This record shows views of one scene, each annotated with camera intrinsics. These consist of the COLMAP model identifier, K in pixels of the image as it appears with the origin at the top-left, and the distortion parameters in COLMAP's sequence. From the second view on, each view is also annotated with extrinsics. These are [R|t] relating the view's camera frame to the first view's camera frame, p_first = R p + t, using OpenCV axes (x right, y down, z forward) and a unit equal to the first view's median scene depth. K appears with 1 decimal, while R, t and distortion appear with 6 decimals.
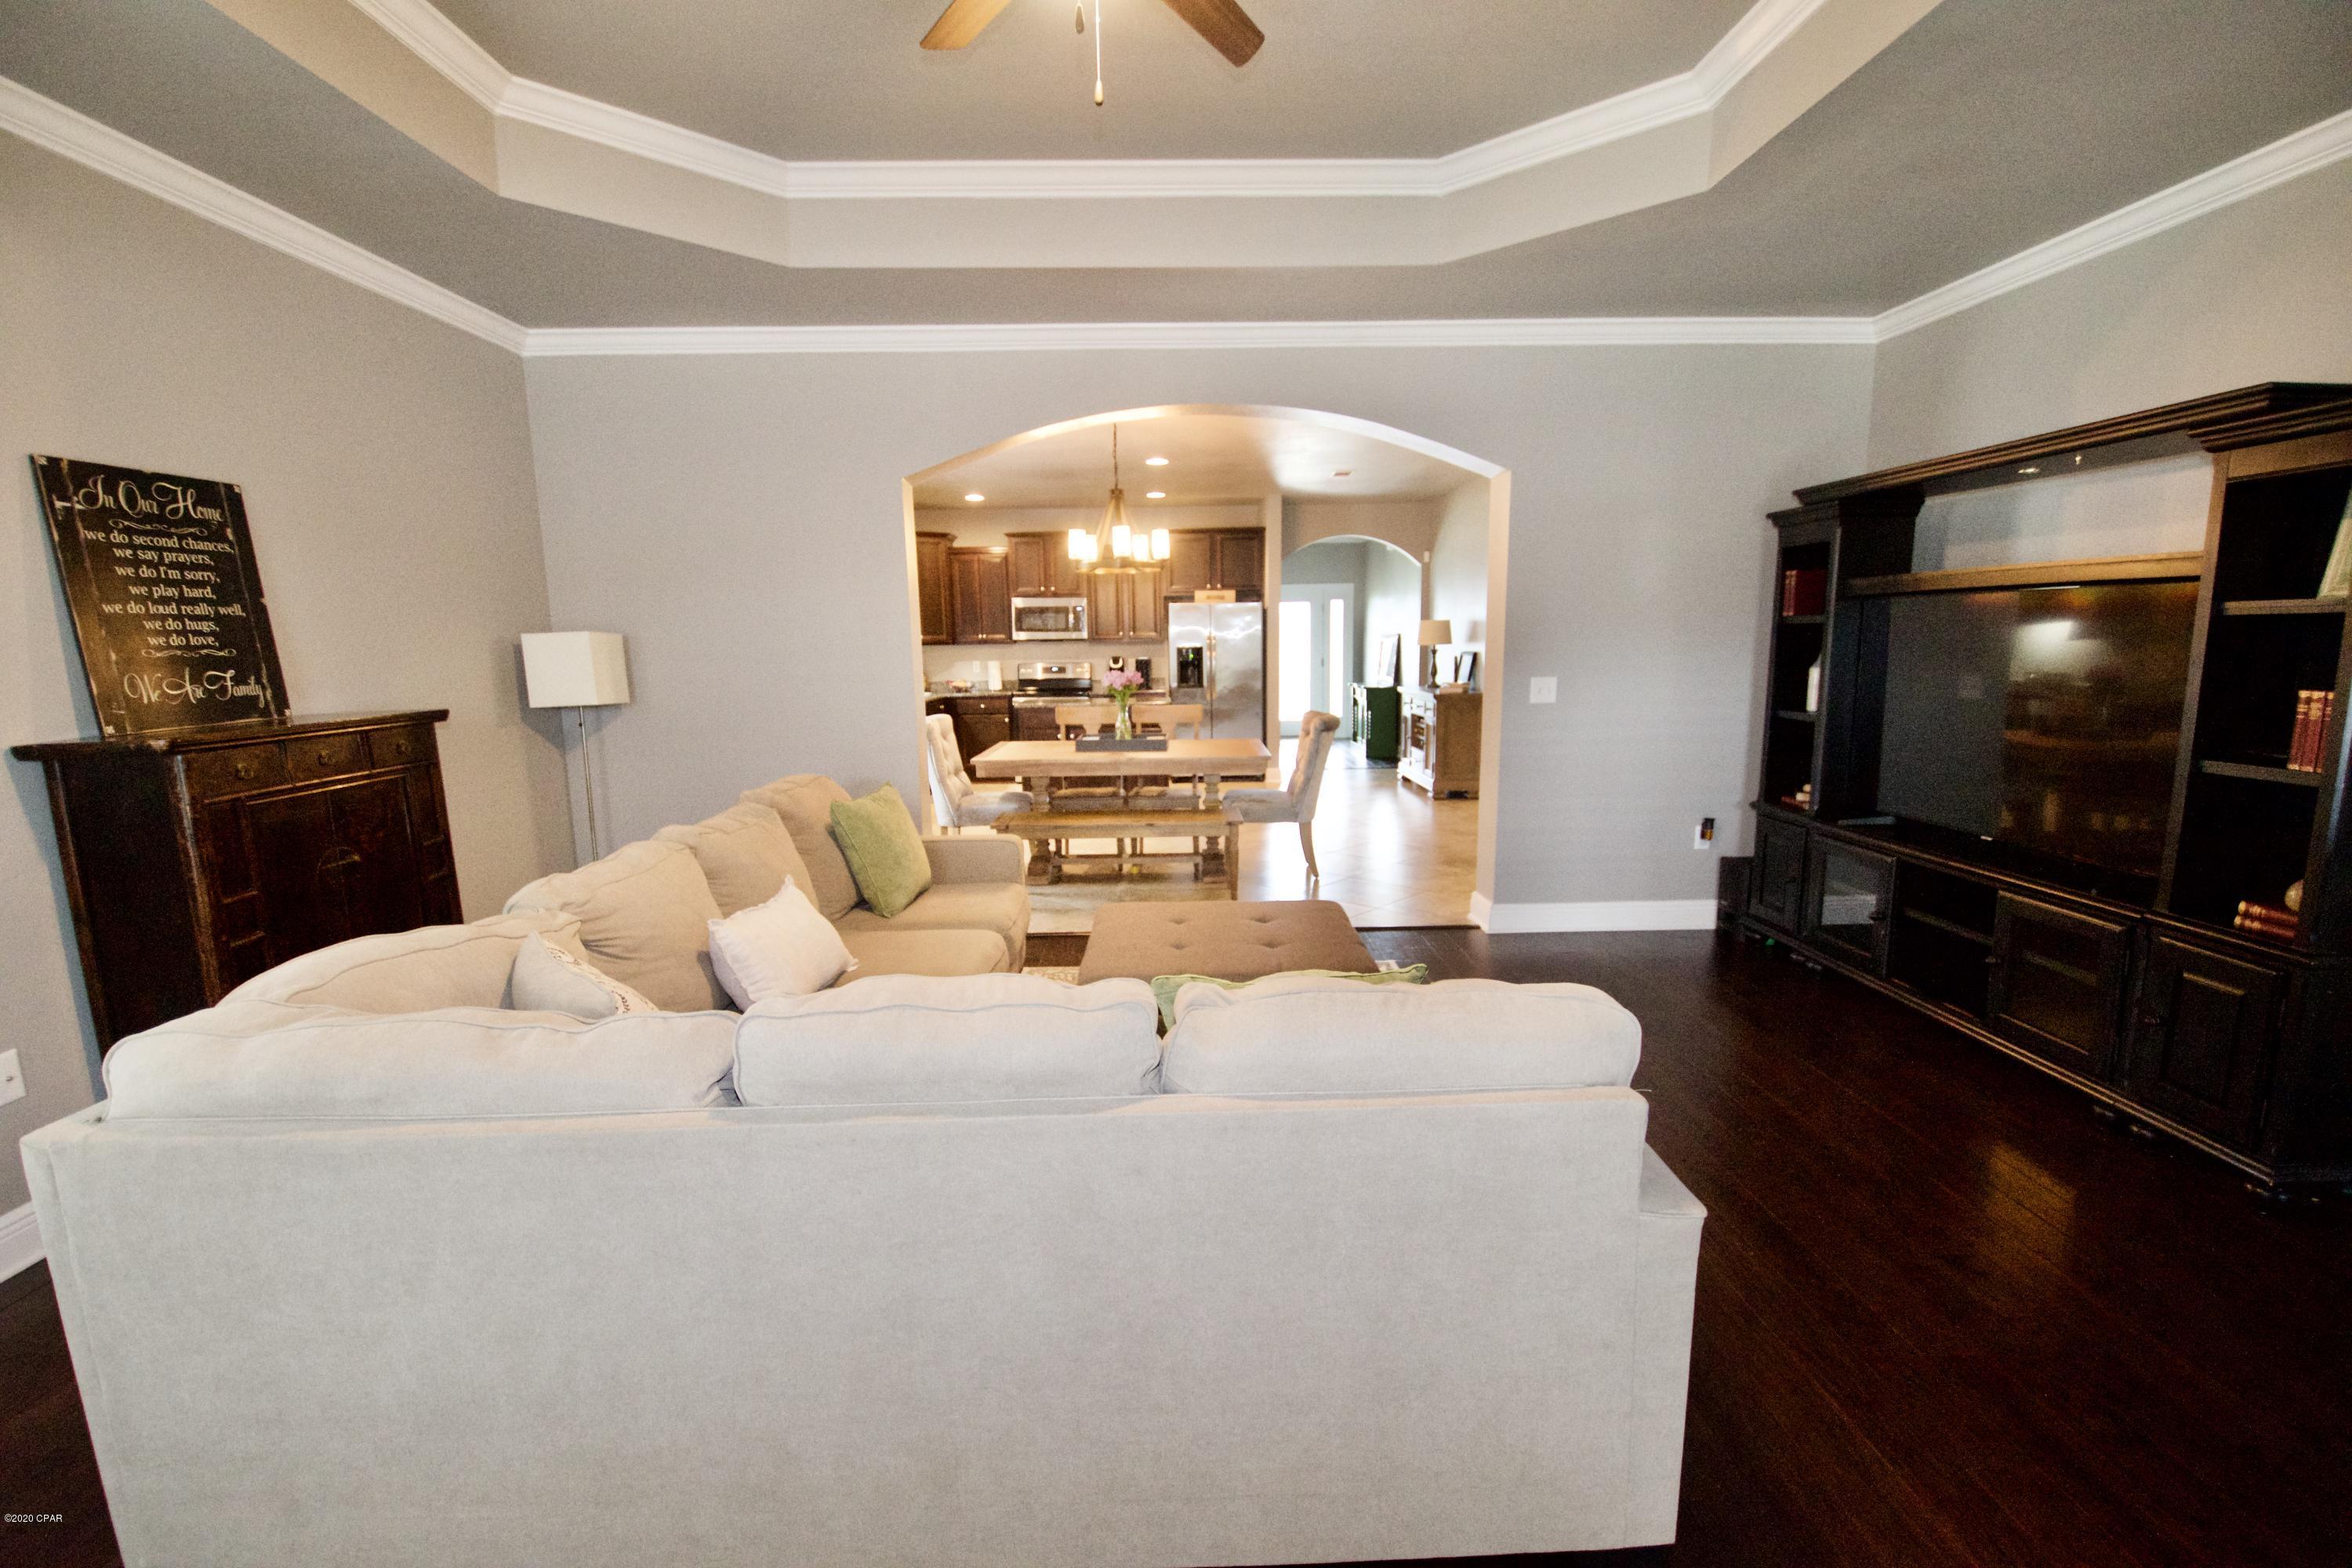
lens RADIAL K [[1027.0, 0, 1172.5], [0, 1027.0, 801.6], [0, 0, 1]] dist [0.019077, -0.025610]
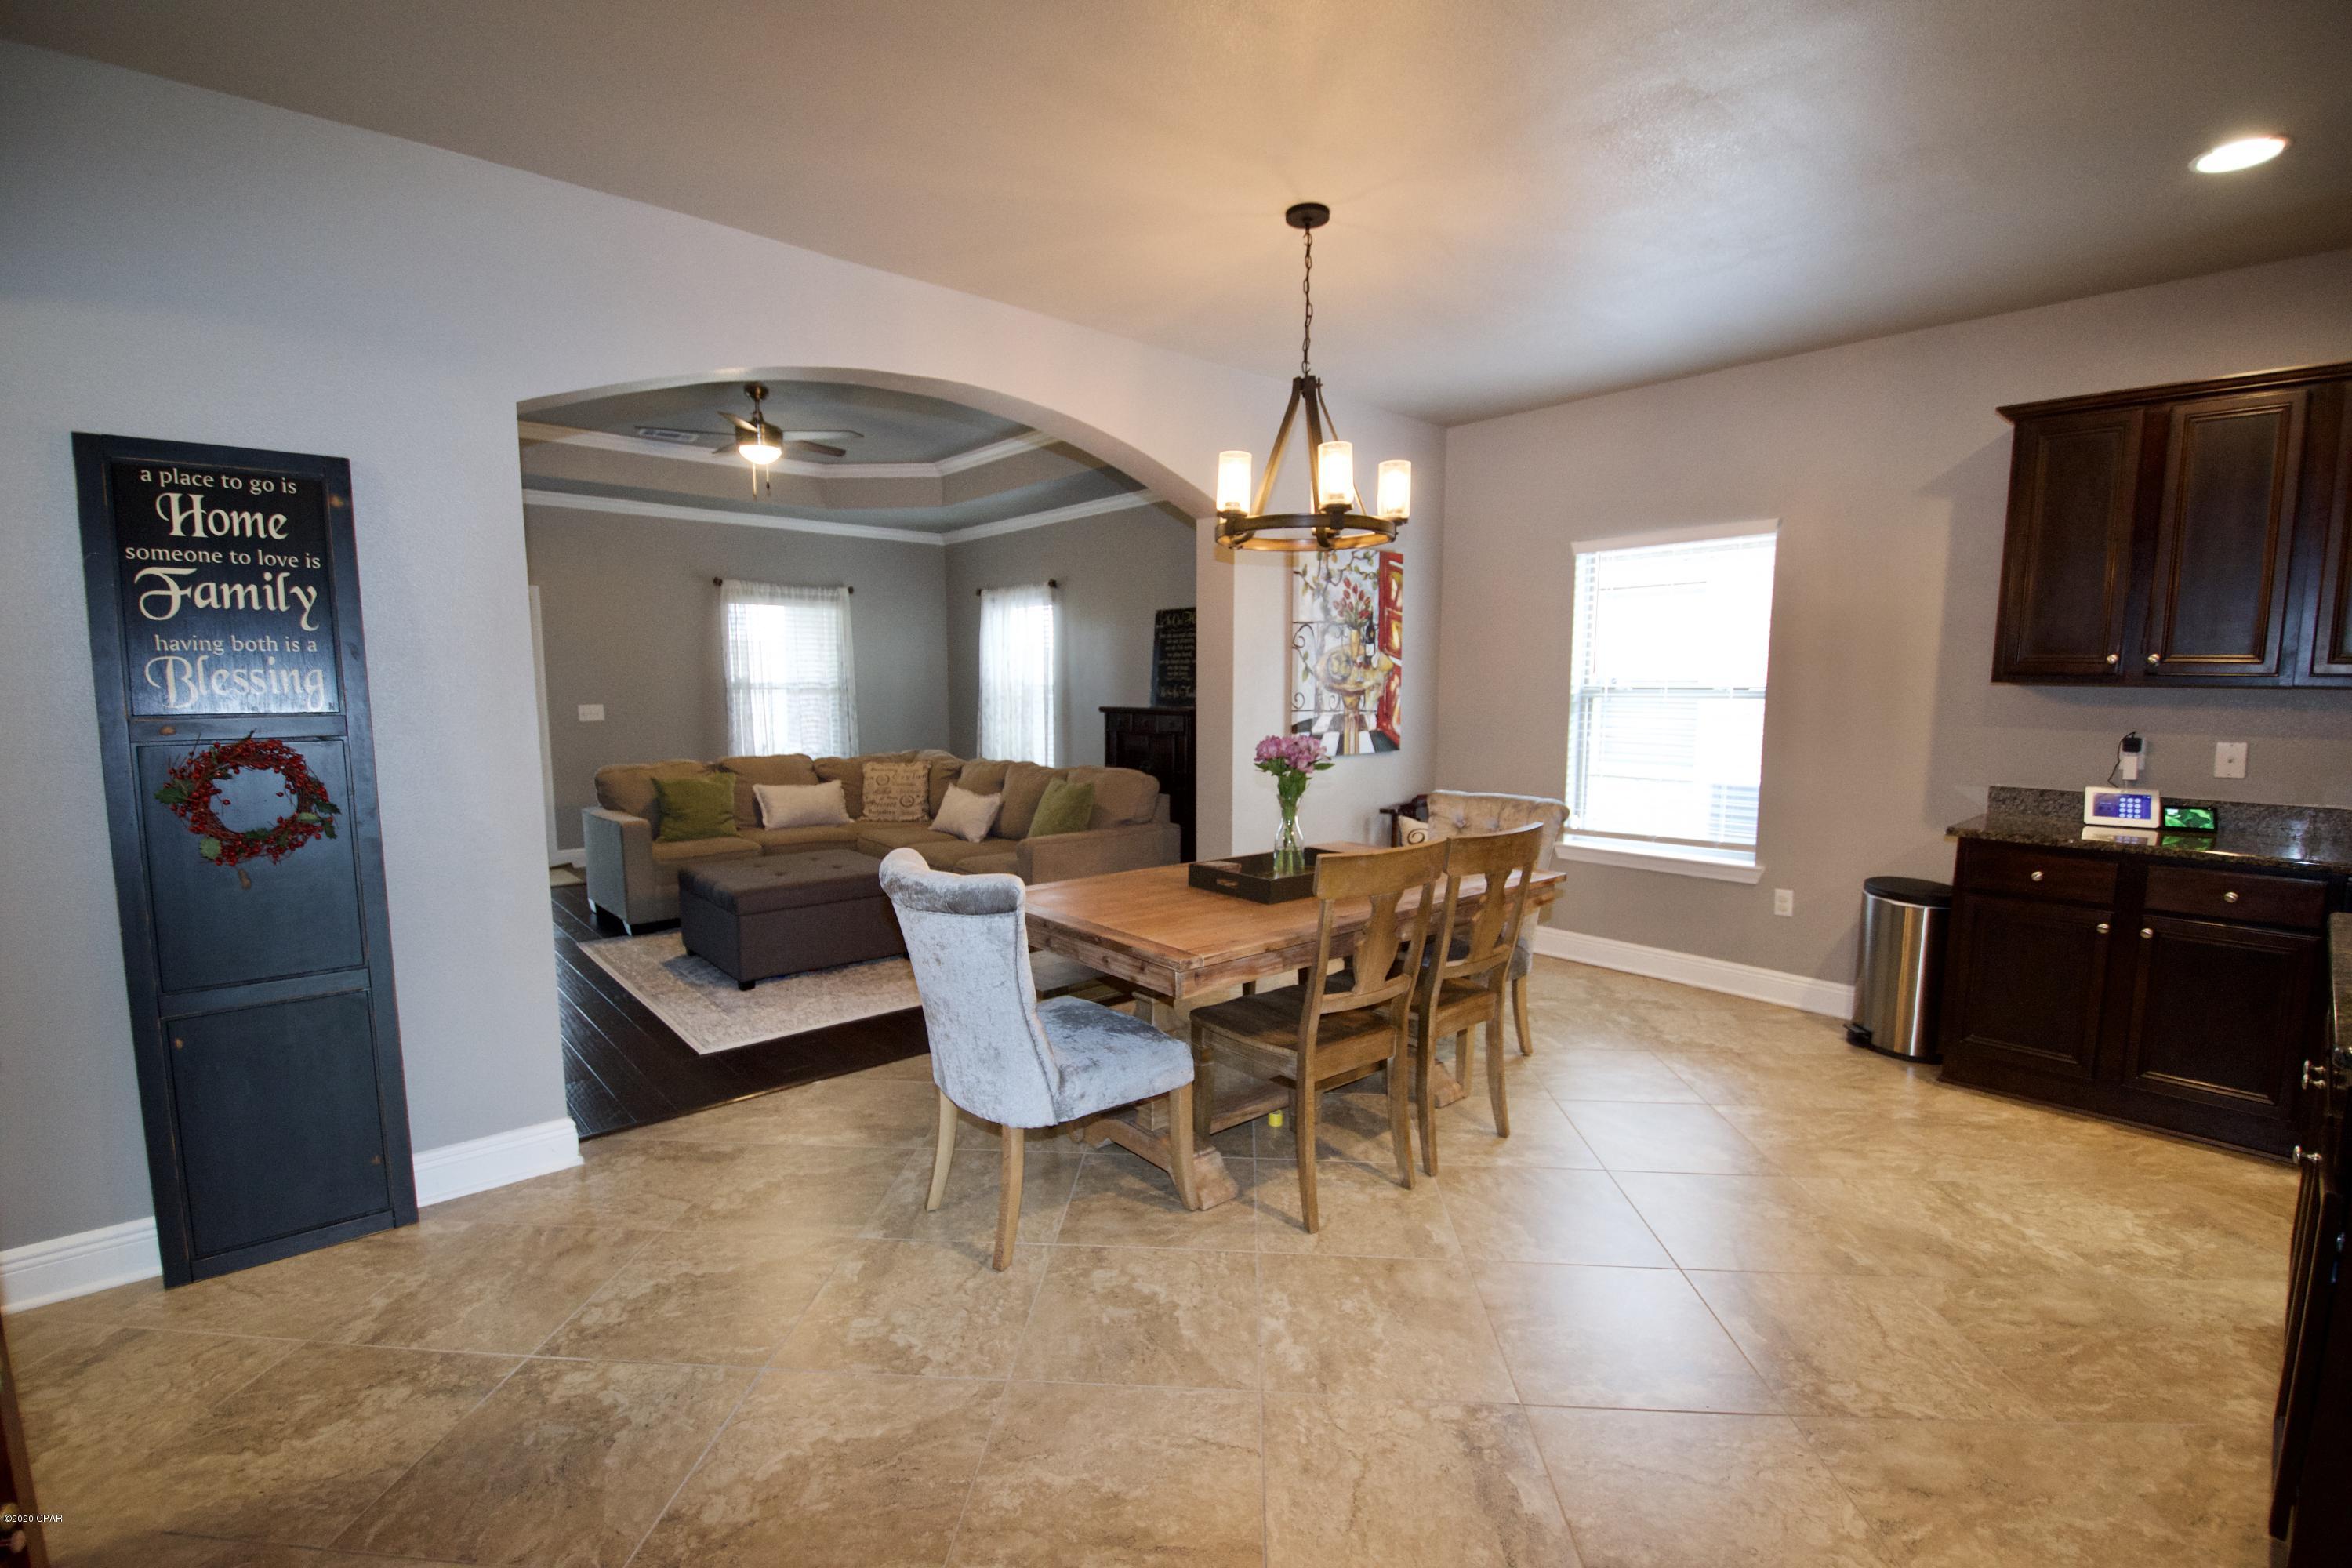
lens RADIAL K [[1027.0, 0, 1172.5], [0, 1027.0, 801.6], [0, 0, 1]] dist [0.019077, -0.025610]
pose [[-0.759636, 0.088175, -0.644344, 0.441750], [-0.092682, 0.965976, 0.241454, -0.285307], [0.643711, 0.243136, -0.725618, 1.786401]]
